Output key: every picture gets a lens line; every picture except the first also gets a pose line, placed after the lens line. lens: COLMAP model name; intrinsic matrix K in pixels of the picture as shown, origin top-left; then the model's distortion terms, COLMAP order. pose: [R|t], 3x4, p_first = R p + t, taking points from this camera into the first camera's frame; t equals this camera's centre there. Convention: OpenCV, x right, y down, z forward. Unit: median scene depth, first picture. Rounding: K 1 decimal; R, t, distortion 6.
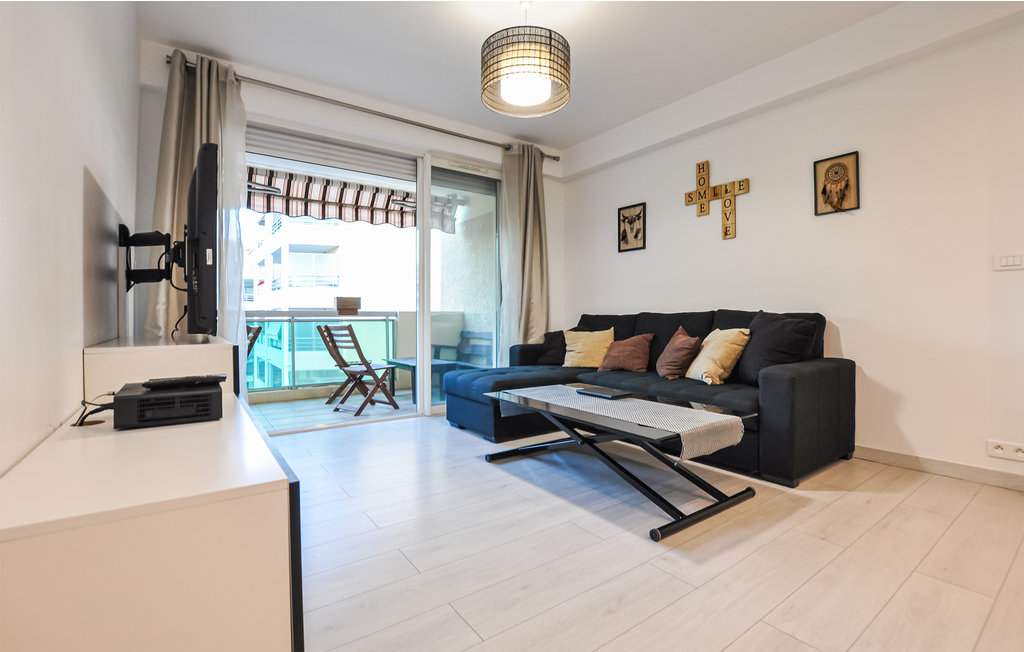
lens RADIAL K [[464.3, 0, 514.0], [0, 464.3, 318.9], [0, 0, 1]] dist [-0.002122, -0.000276]
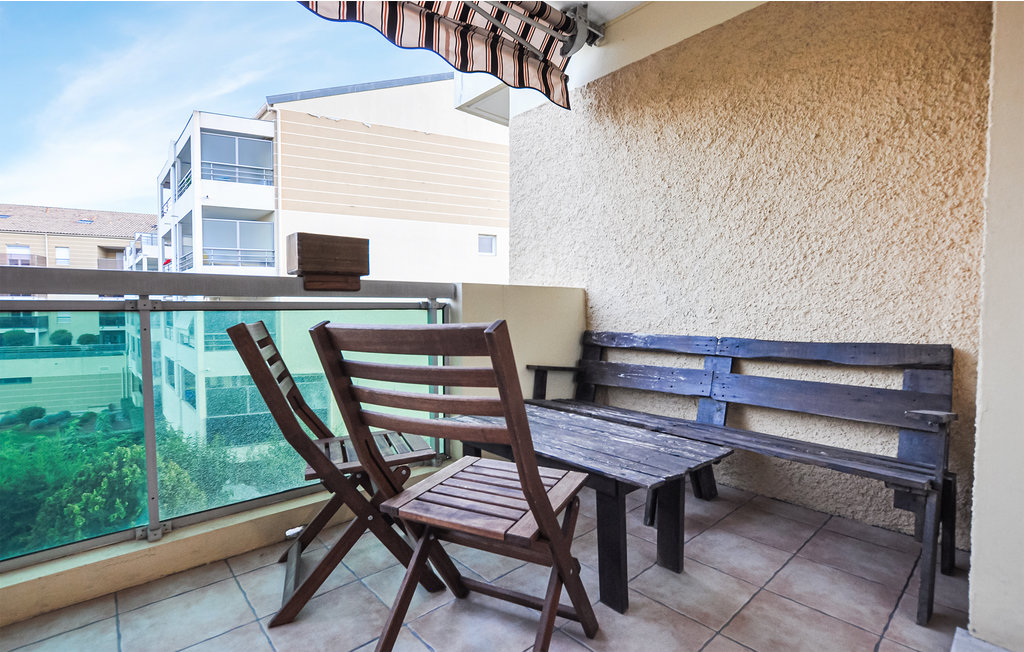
lens RADIAL K [[464.3, 0, 514.0], [0, 464.3, 318.9], [0, 0, 1]] dist [-0.002122, -0.000276]
pose [[0.992245, -0.005218, 0.124192, -0.297384], [0.002301, 0.999718, 0.023618, 0.004319], [-0.124280, -0.023149, 0.991977, 0.720501]]
